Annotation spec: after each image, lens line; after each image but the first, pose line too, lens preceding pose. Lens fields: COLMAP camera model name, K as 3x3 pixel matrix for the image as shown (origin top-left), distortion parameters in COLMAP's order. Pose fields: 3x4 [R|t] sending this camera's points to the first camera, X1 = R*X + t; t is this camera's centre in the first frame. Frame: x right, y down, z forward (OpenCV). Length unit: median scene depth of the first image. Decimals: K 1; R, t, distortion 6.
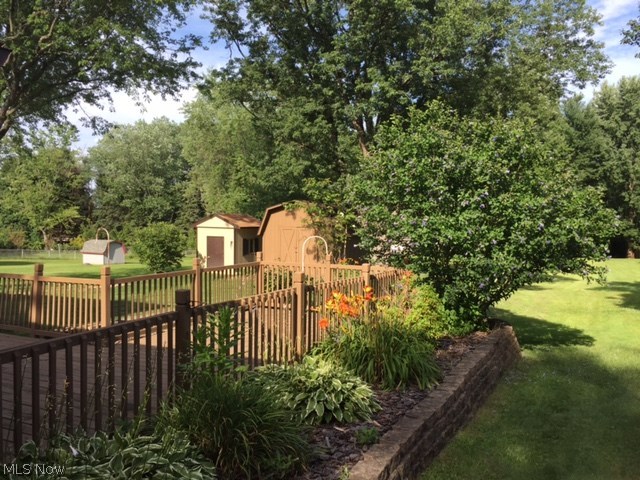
lens RADIAL K [[552.6, 0, 319.6], [0, 552.6, 239.3], [0, 0, 1]] dist [0.104381, 0.007820]
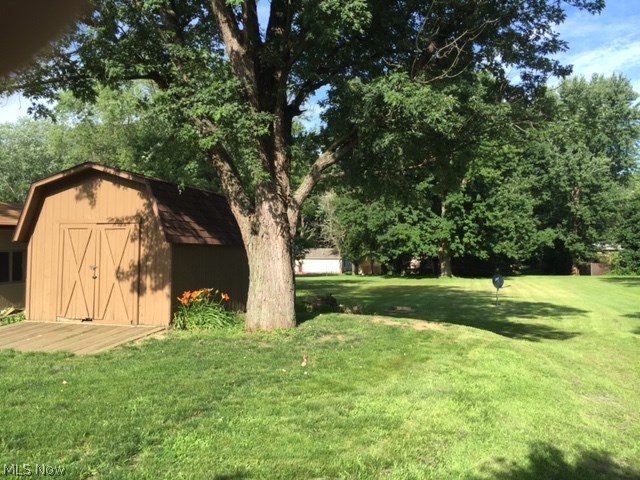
lens RADIAL K [[552.6, 0, 320.2], [0, 552.6, 239.3], [0, 0, 1]] dist [0.104381, 0.007820]
pose [[0.992024, -0.007878, 0.125805, 0.028332], [0.012453, 0.999288, -0.035619, 0.003534], [-0.125435, 0.036902, 0.991415, 0.168315]]
